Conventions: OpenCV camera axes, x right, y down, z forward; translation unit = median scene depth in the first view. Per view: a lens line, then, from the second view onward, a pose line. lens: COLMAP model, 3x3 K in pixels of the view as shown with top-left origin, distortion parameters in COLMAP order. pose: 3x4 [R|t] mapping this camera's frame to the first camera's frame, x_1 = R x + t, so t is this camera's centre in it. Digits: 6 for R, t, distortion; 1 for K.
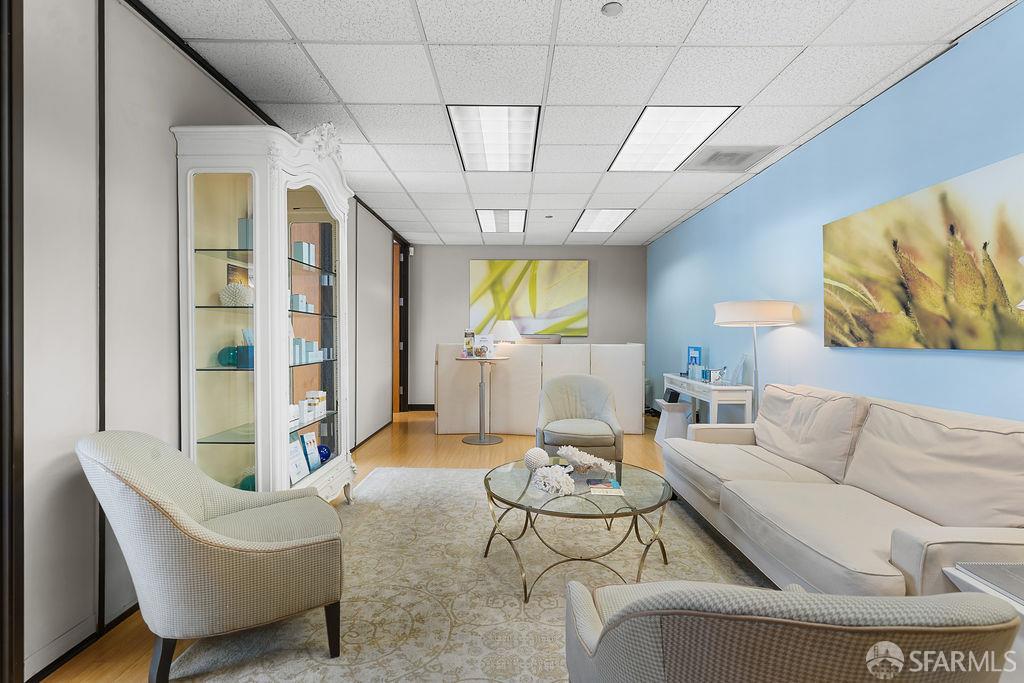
lens RADIAL K [[464.5, 0, 504.9], [0, 464.5, 339.0], [0, 0, 1]] dist [-0.015203, -0.000630]
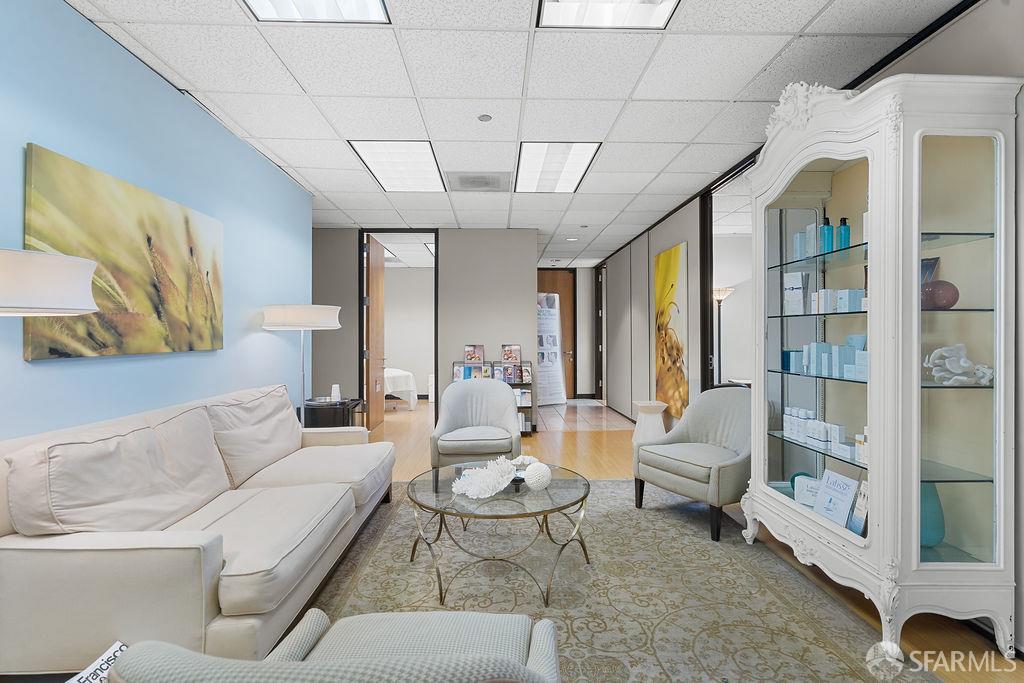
lens RADIAL K [[464.5, 0, 511.8], [0, 464.5, 338.7], [0, 0, 1]] dist [-0.015203, -0.000630]
pose [[-0.998981, -0.002580, -0.045065, 0.170668], [-0.002993, 0.999954, 0.009089, -0.020912], [0.045039, 0.009215, -0.998943, 2.004893]]
